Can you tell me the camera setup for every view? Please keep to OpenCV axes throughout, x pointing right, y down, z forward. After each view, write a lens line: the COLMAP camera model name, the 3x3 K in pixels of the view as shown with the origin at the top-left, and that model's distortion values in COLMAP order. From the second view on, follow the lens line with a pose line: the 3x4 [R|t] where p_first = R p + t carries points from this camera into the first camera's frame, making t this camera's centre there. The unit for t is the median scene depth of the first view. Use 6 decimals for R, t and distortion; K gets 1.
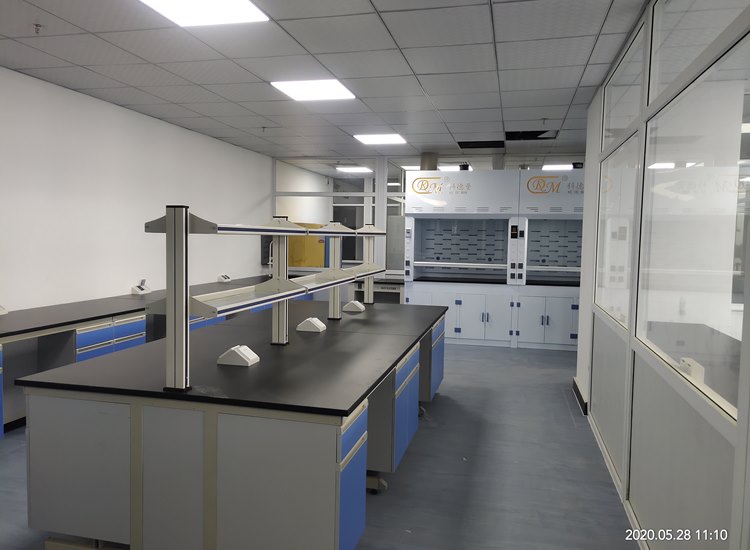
lens RADIAL K [[568.5, 0, 377.7], [0, 568.5, 270.8], [0, 0, 1]] dist [0.012959, 0.005537]
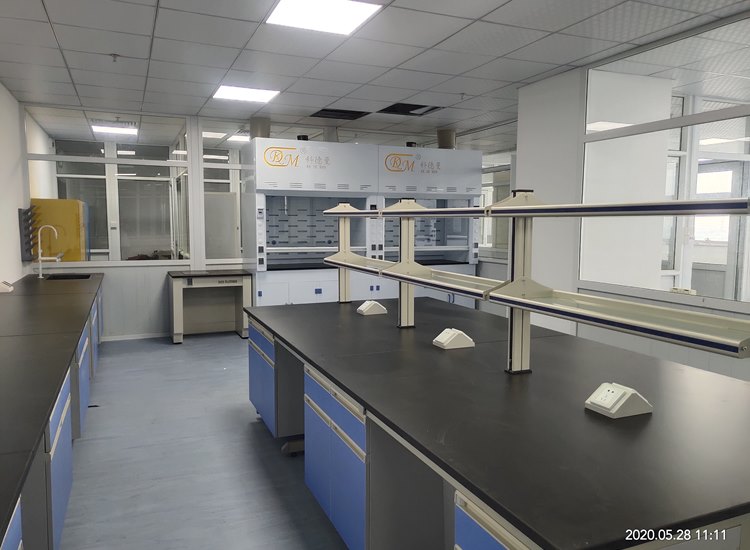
lens RADIAL K [[568.5, 0, 377.7], [0, 568.5, 270.8], [0, 0, 1]] dist [0.012959, 0.005537]
pose [[0.796051, -0.065739, 0.601648, -0.312411], [0.044459, 0.997749, 0.050194, -0.016700], [-0.603594, -0.013208, 0.797182, 0.235037]]
